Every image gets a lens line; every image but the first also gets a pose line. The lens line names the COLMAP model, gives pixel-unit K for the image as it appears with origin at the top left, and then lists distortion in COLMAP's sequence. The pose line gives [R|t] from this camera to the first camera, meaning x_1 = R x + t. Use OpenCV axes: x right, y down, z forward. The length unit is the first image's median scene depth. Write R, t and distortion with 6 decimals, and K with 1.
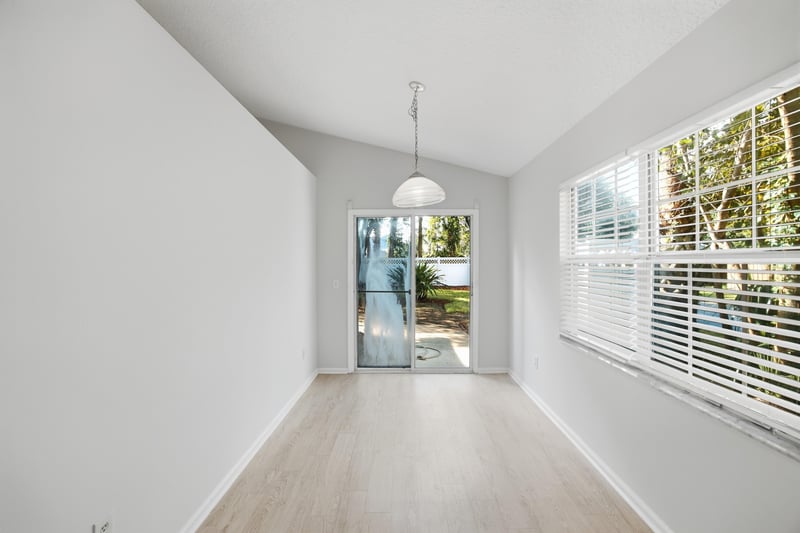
lens RADIAL K [[359.3, 0, 401.1], [0, 359.3, 265.6], [0, 0, 1]] dist [-0.001119, 0.000458]
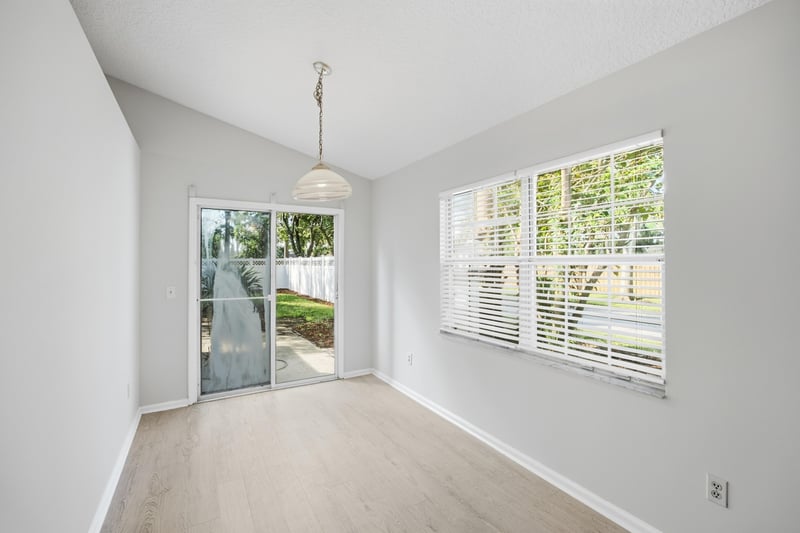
lens RADIAL K [[359.4, 0, 424.3], [0, 359.4, 263.4], [0, 0, 1]] dist [-0.015446, 0.000287]
pose [[0.848445, 0.001419, 0.529282, -0.119303], [0.004076, 0.999949, -0.009214, -0.000953], [-0.529268, 0.009975, 0.848396, 0.062345]]
